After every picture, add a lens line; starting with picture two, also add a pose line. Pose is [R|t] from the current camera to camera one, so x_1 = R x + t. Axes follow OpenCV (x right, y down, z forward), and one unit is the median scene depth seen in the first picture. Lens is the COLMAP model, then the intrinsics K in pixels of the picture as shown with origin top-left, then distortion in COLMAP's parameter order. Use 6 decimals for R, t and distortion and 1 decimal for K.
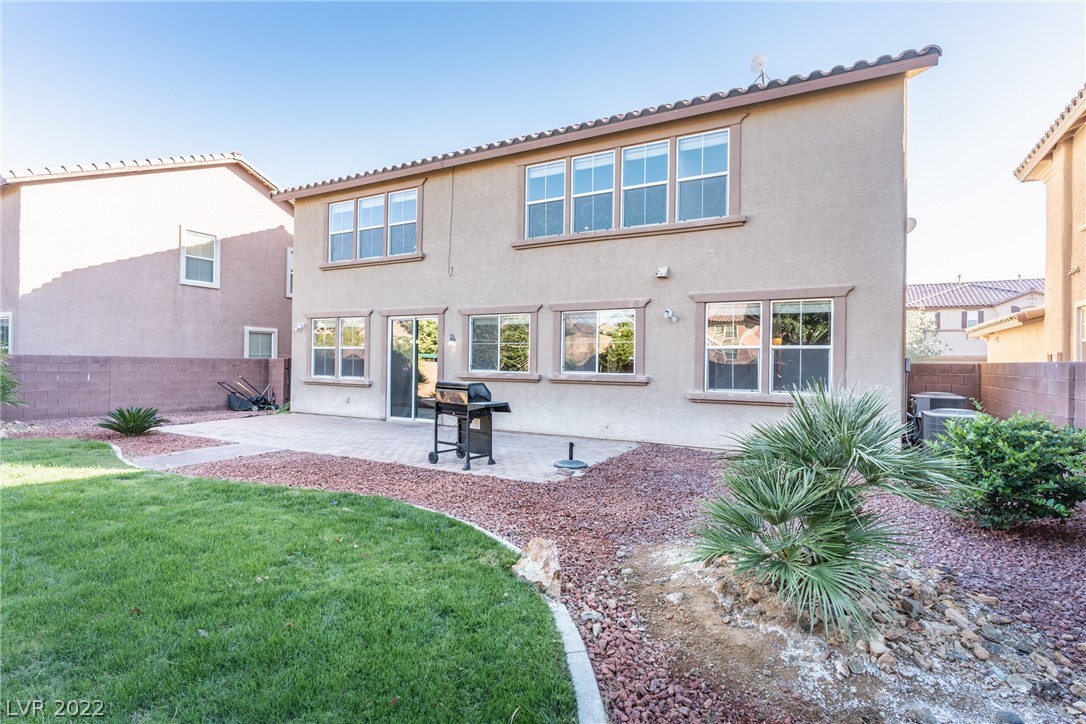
lens RADIAL K [[554.5, 0, 543.0], [0, 554.5, 362.0], [0, 0, 1]] dist [-0.001286, -0.000225]
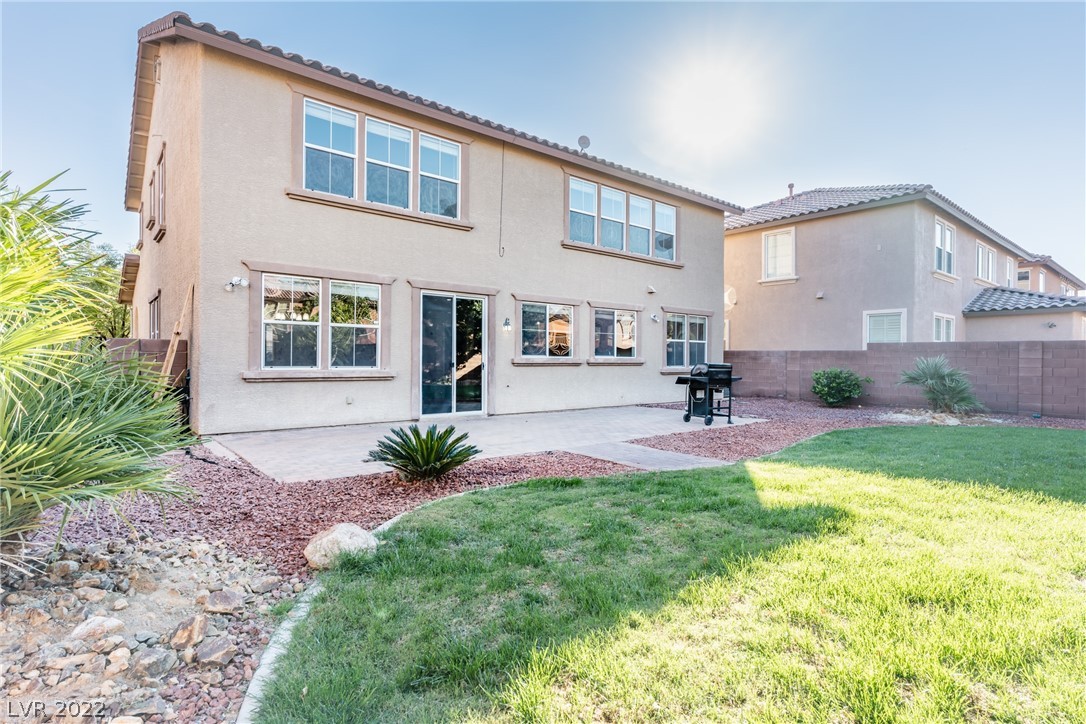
lens RADIAL K [[554.5, 0, 543.0], [0, 554.5, 362.0], [0, 0, 1]] dist [-0.001286, -0.000225]
pose [[0.345104, -0.027887, 0.938150, -0.990355], [-0.020768, 0.999087, 0.037338, -0.011806], [-0.938335, -0.032368, 0.344210, 0.574048]]
